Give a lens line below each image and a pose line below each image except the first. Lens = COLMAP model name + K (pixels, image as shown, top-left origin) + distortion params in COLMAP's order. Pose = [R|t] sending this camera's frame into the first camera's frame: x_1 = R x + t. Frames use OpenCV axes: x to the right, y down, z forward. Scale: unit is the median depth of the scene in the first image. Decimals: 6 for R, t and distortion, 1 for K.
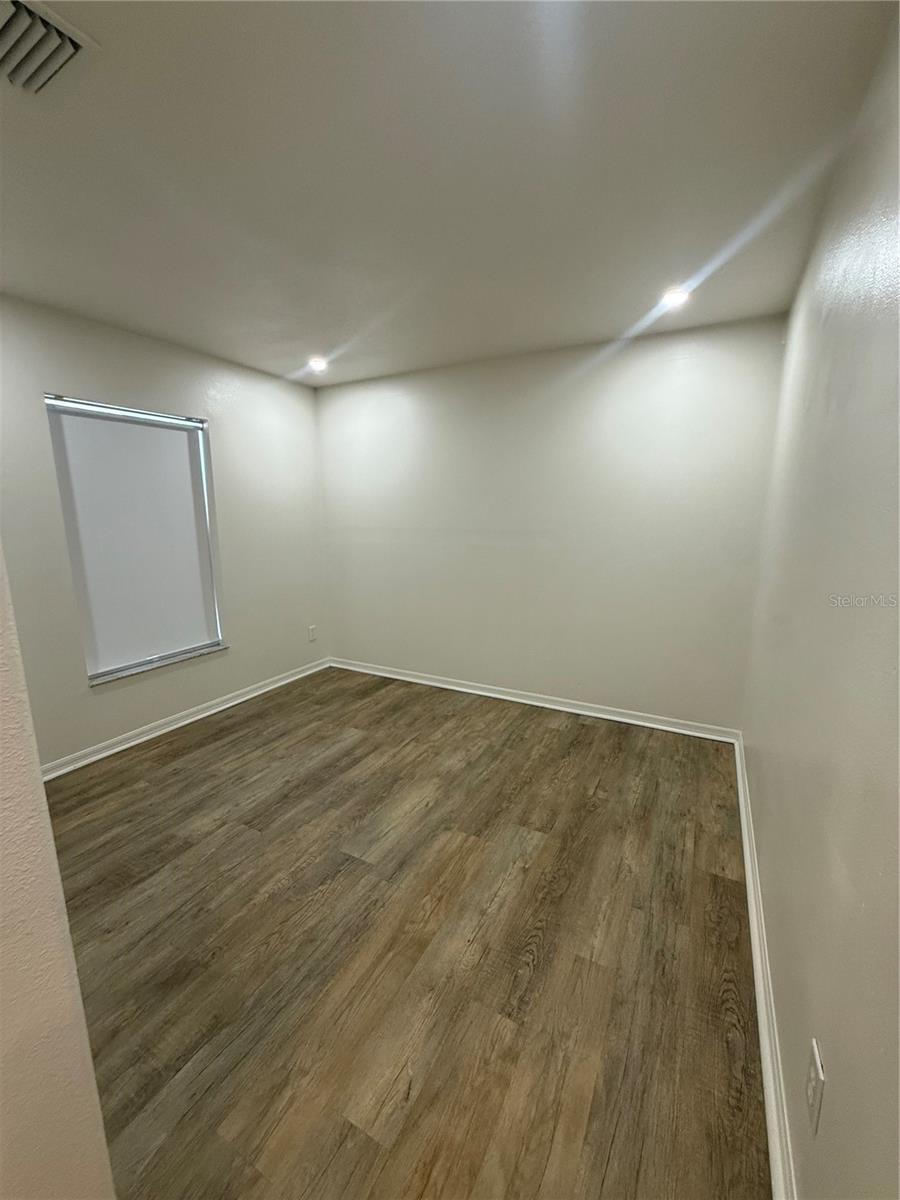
lens RADIAL K [[478.0, 0, 449.4], [0, 478.0, 596.8], [0, 0, 1]] dist [-0.002651, 0.000284]
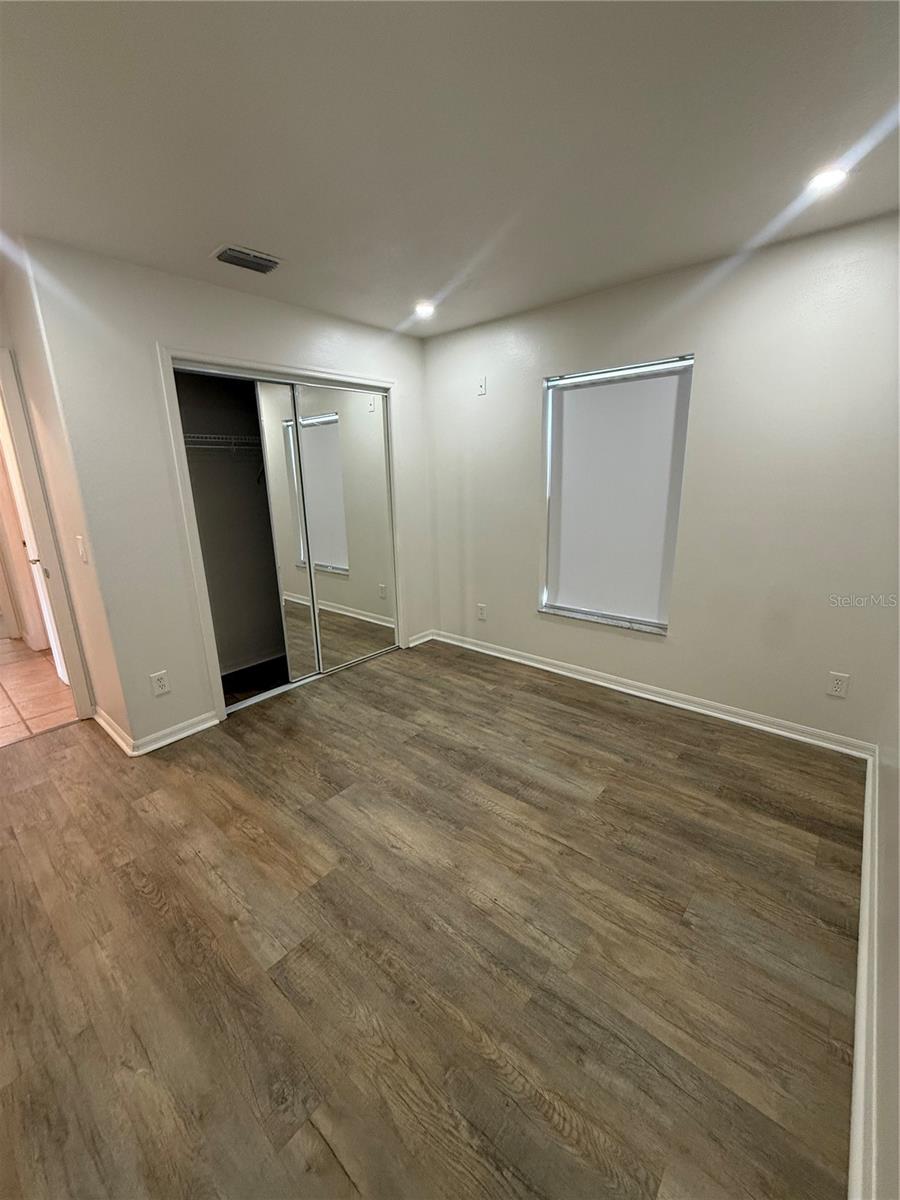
lens RADIAL K [[478.0, 0, 449.4], [0, 478.0, 596.8], [0, 0, 1]] dist [-0.002651, 0.000284]
pose [[-0.208651, 0.256786, -0.943677, 0.539721], [-0.150318, 0.945028, 0.290390, -0.199603], [0.966369, 0.202442, -0.158581, 1.029760]]
